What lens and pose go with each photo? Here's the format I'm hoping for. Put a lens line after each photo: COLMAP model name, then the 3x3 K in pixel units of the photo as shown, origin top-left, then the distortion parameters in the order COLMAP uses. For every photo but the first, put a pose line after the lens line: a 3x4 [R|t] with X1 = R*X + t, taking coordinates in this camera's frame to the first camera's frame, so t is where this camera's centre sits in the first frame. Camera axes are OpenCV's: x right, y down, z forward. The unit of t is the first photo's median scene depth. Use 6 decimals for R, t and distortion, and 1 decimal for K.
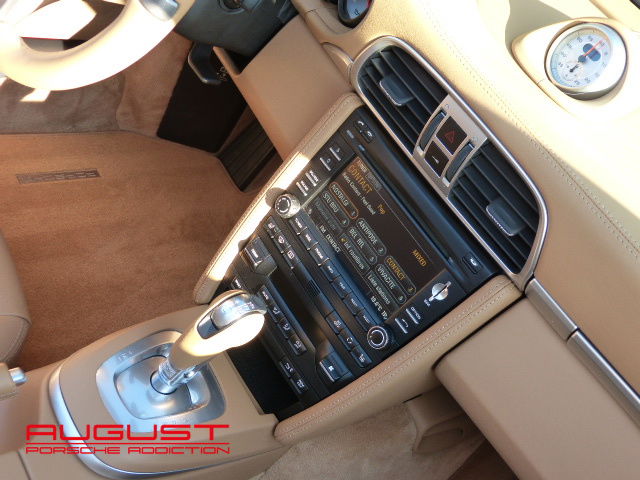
lens RADIAL K [[720.3, 0, 321.1], [0, 720.3, 238.9], [0, 0, 1]] dist [-0.035242, 0.000000]
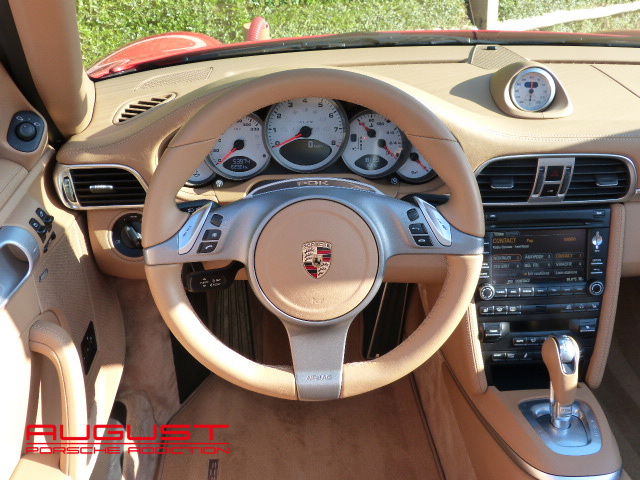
lens RADIAL K [[720.3, 0, 320.8], [0, 720.3, 241.3], [0, 0, 1]] dist [-0.035242, 0.000000]
pose [[0.489054, -0.750010, 0.445322, -0.842685], [0.759206, 0.617381, 0.206029, -0.714345], [-0.429457, 0.237331, 0.871344, -0.164390]]
